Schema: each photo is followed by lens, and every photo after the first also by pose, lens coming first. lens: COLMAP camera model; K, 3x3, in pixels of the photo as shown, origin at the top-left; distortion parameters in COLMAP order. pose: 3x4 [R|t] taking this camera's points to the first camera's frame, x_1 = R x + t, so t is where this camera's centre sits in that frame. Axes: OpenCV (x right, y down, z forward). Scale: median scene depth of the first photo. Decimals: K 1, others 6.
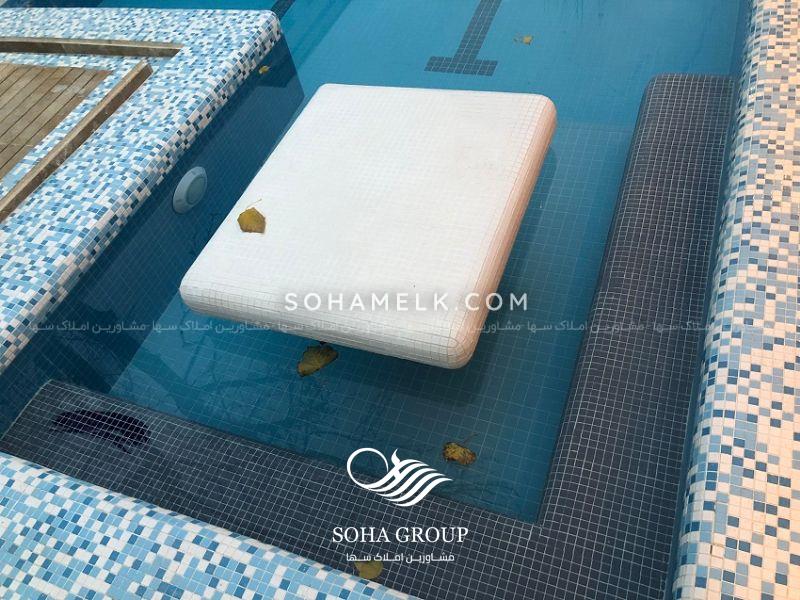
lens RADIAL K [[649.1, 0, 398.8], [0, 649.1, 310.4], [0, 0, 1]] dist [0.074723, -0.097237]
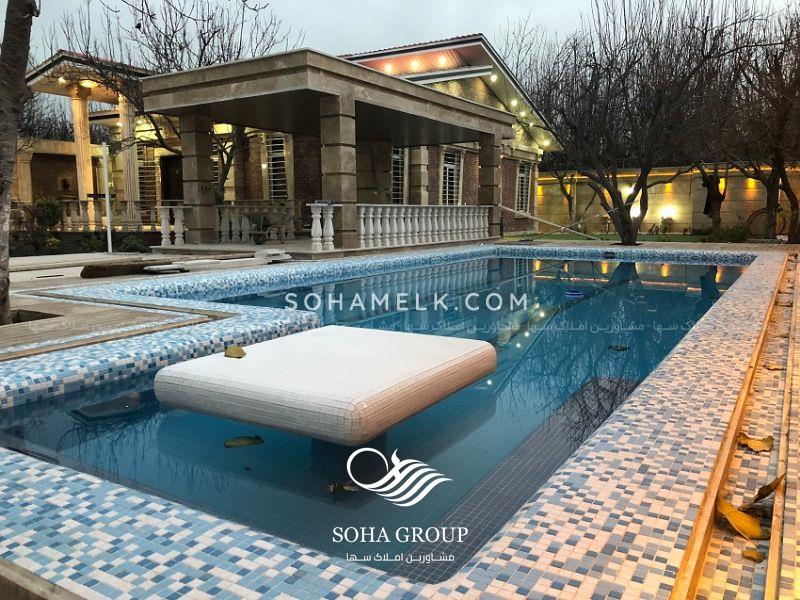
lens RADIAL K [[663.8, 0, 400.0], [0, 663.8, 300.0], [0, 0, 1]] dist [0.000266, 0.002337]
pose [[0.967729, 0.201307, -0.151581, 0.222292], [-0.250844, 0.712144, -0.655689, 0.482157], [-0.024047, 0.672552, 0.739659, -0.002703]]
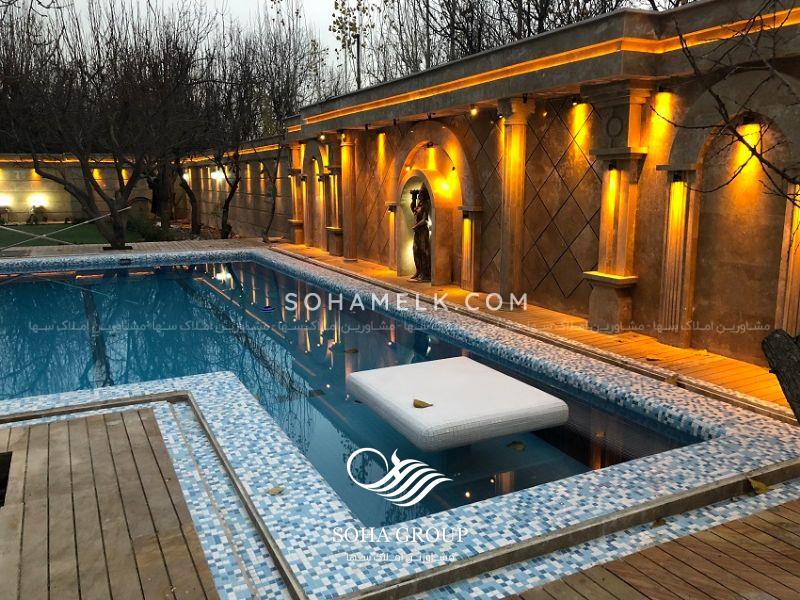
lens RADIAL K [[663.8, 0, 400.0], [0, 663.8, 300.0], [0, 0, 1]] dist [0.000266, 0.002337]
pose [[0.658700, 0.045809, 0.751010, -1.417169], [0.502217, 0.716477, -0.484189, 0.432555], [-0.560261, 0.696105, 0.448937, 0.055454]]
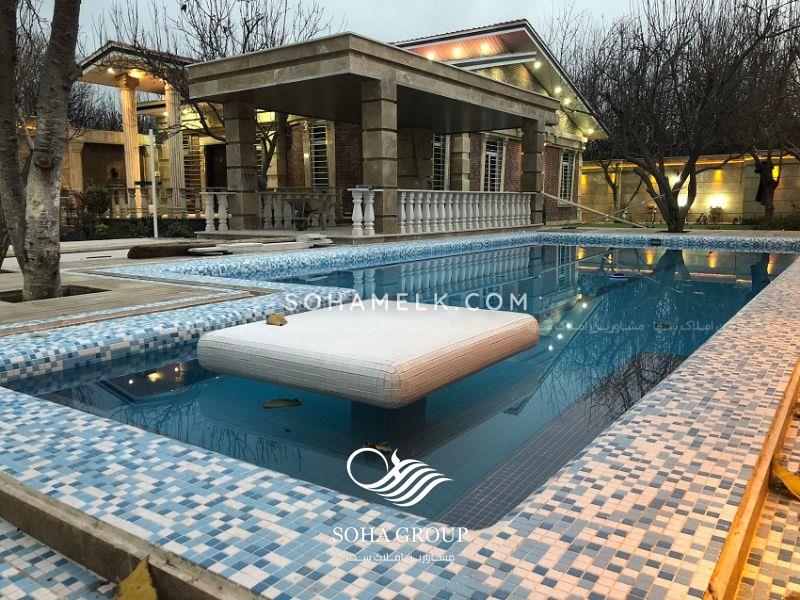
lens RADIAL K [[663.8, 0, 400.0], [0, 663.8, 300.0], [0, 0, 1]] dist [0.000266, 0.002337]
pose [[0.955227, 0.211447, -0.206957, 0.227102], [-0.295489, 0.717382, -0.630911, 0.503922], [0.015063, 0.663817, 0.747743, 0.031157]]
